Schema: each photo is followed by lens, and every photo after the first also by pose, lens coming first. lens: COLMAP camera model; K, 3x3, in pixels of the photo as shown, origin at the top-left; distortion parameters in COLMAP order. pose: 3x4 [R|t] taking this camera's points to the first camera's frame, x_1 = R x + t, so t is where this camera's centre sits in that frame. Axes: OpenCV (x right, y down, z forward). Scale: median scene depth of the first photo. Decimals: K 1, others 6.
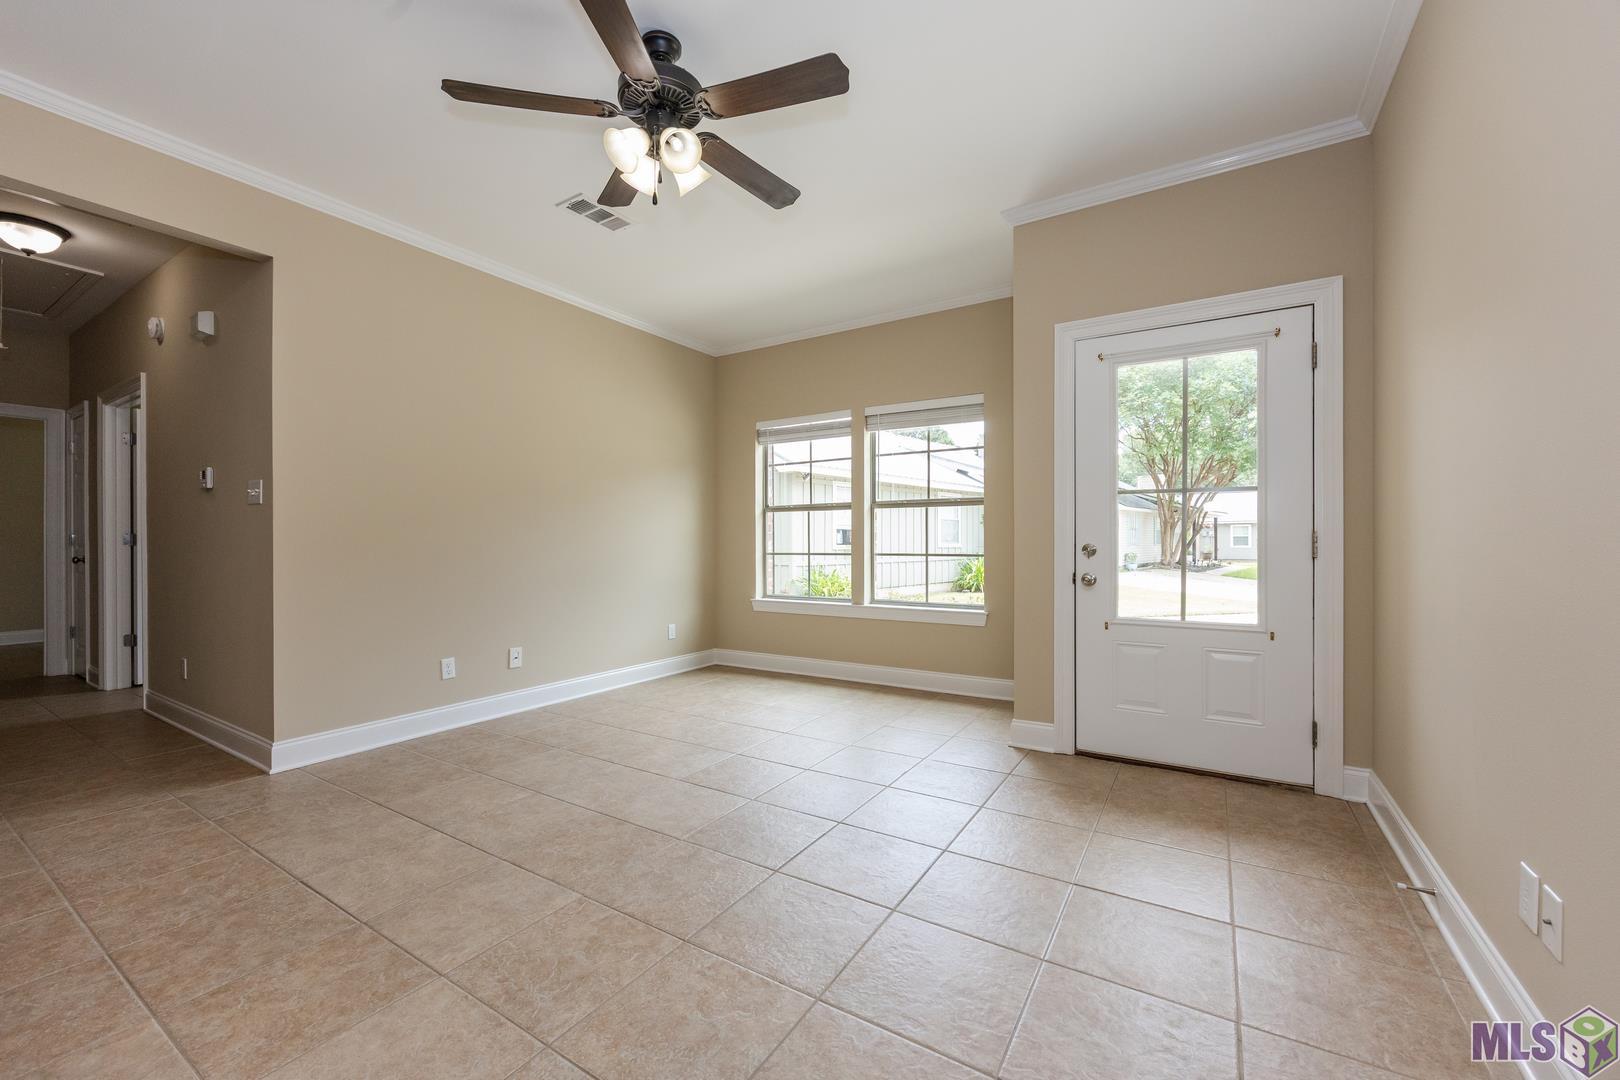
lens RADIAL K [[610.3, 0, 839.6], [0, 610.3, 543.6], [0, 0, 1]] dist [-0.006488, -0.000582]
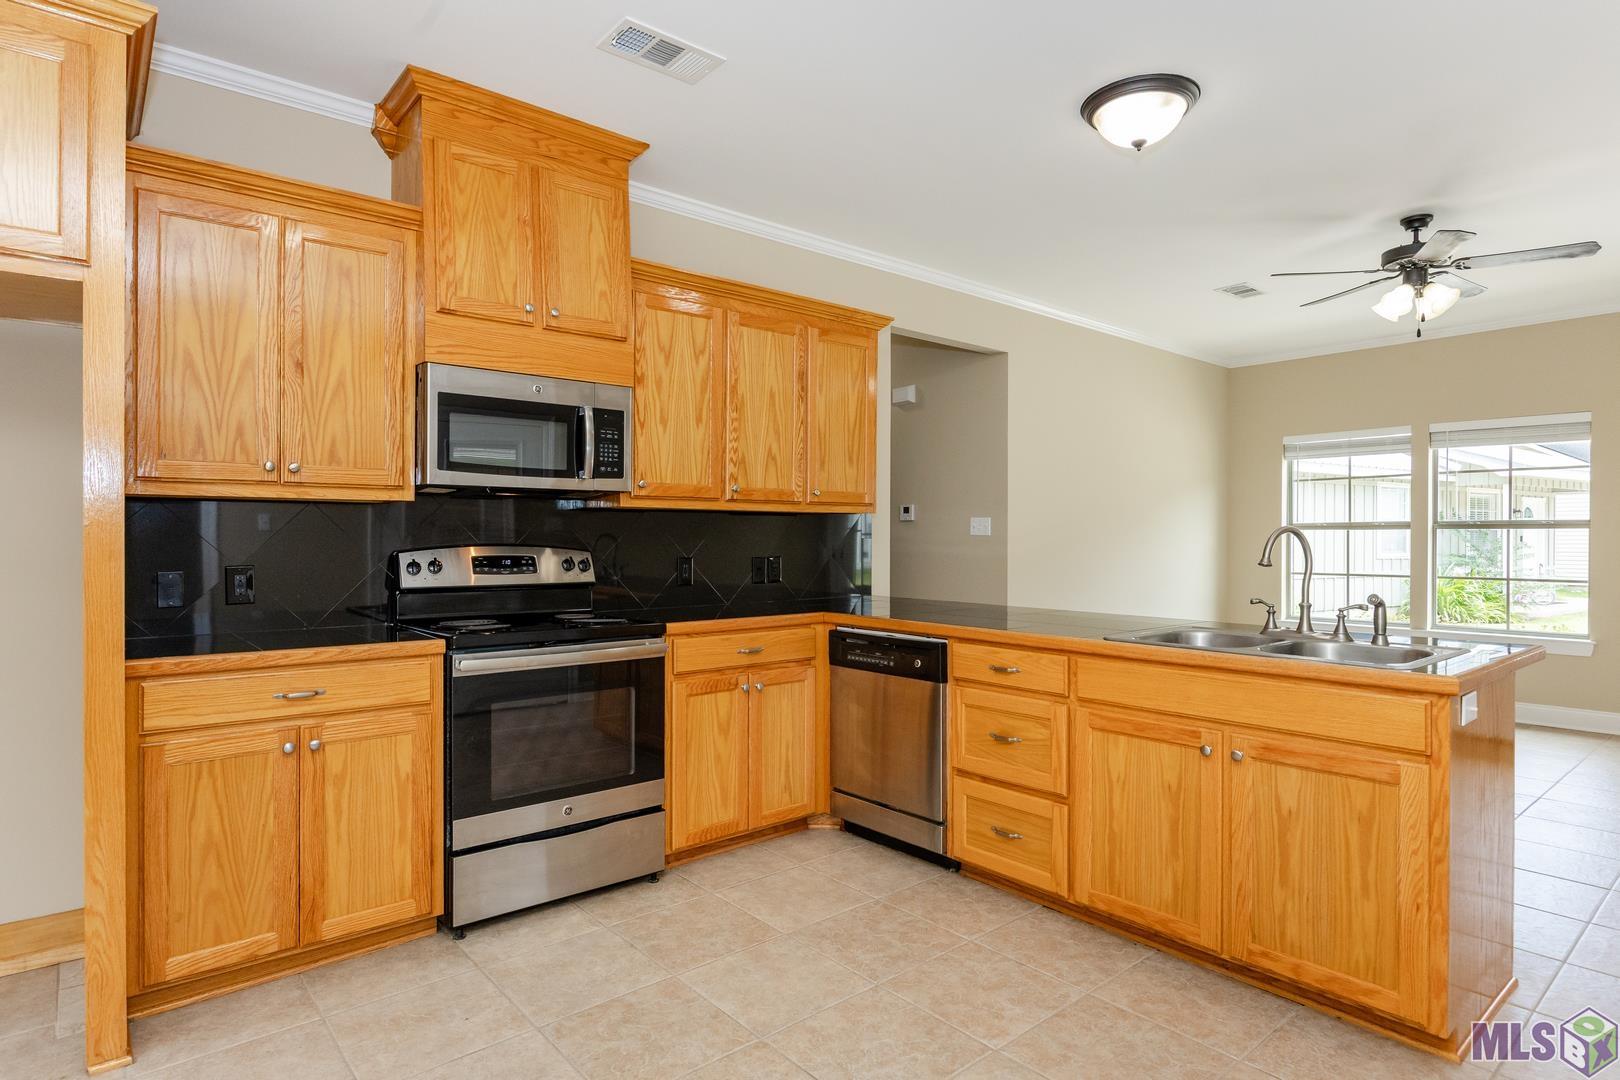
lens RADIAL K [[869.7, 0, 863.7], [0, 869.7, 538.2], [0, 0, 1]] dist [-0.003786, 0.000458]
pose [[0.955713, 0.006276, -0.294232, -0.618877], [-0.007821, 0.999961, -0.004076, -0.047569], [0.294195, 0.006196, 0.955725, -0.861539]]
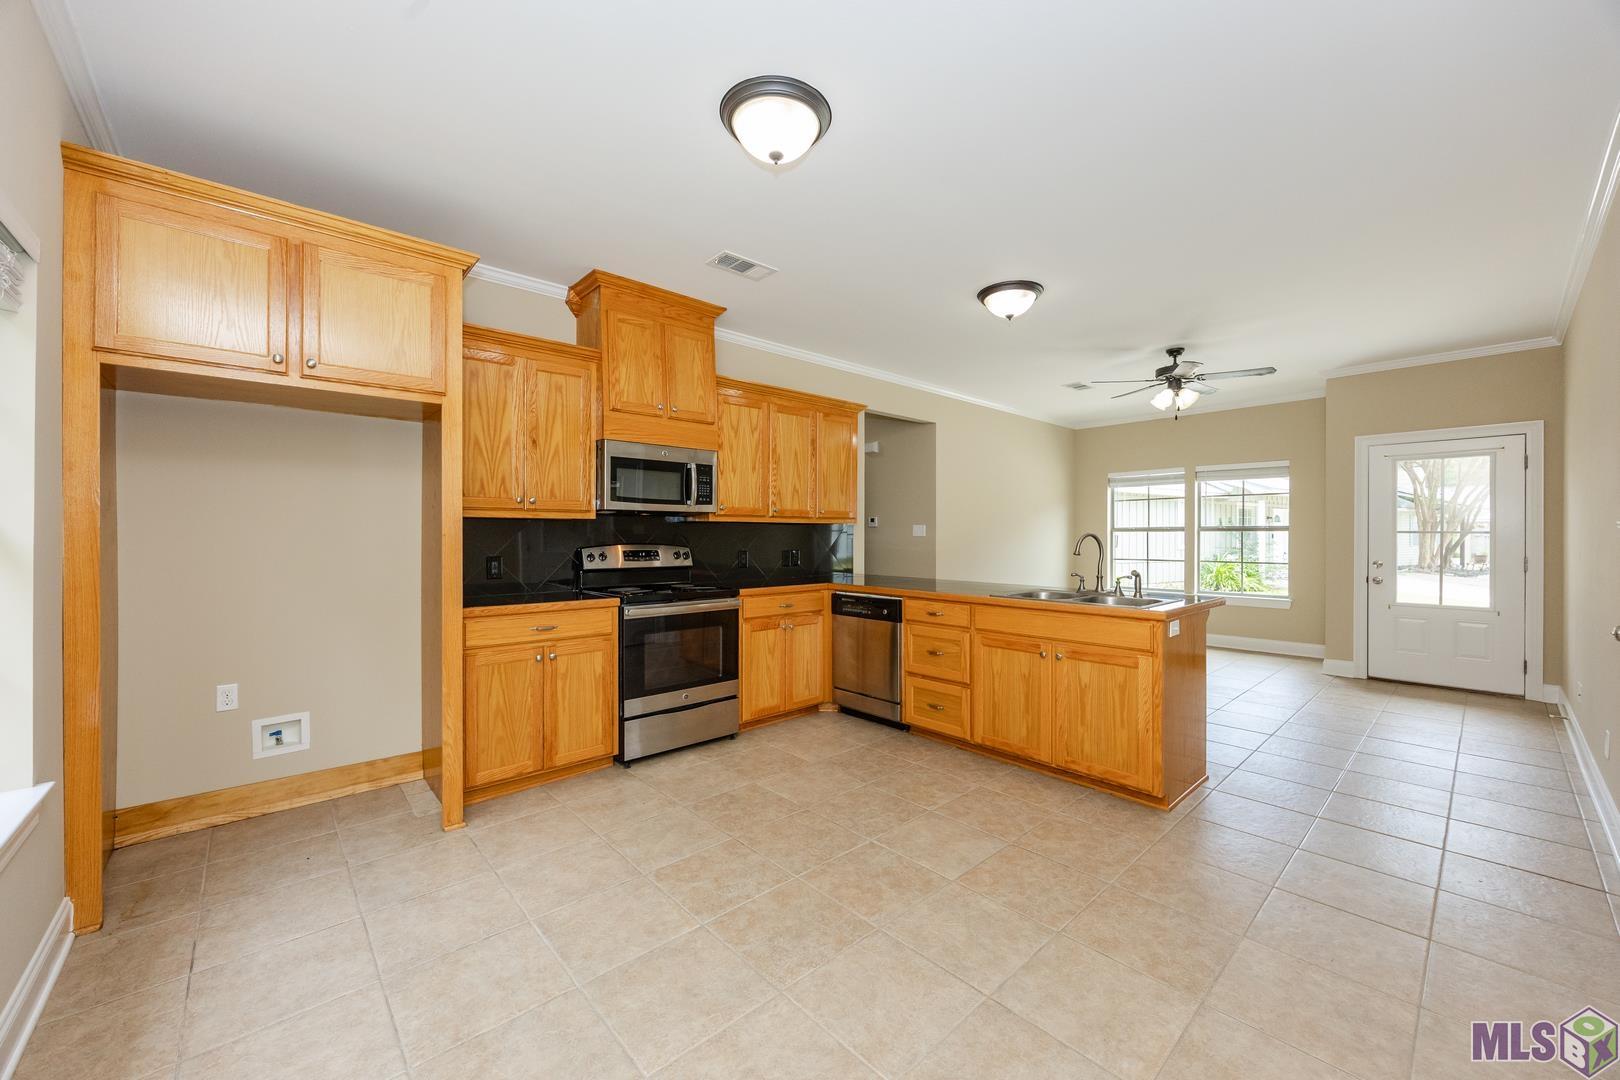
lens RADIAL K [[610.3, 0, 859.2], [0, 610.3, 537.1], [0, 0, 1]] dist [-0.006488, -0.000582]
pose [[0.966868, 0.005306, -0.255223, -0.591908], [-0.005970, 0.999981, -0.001824, -0.054487], [0.255208, 0.003287, 0.966881, -1.082485]]
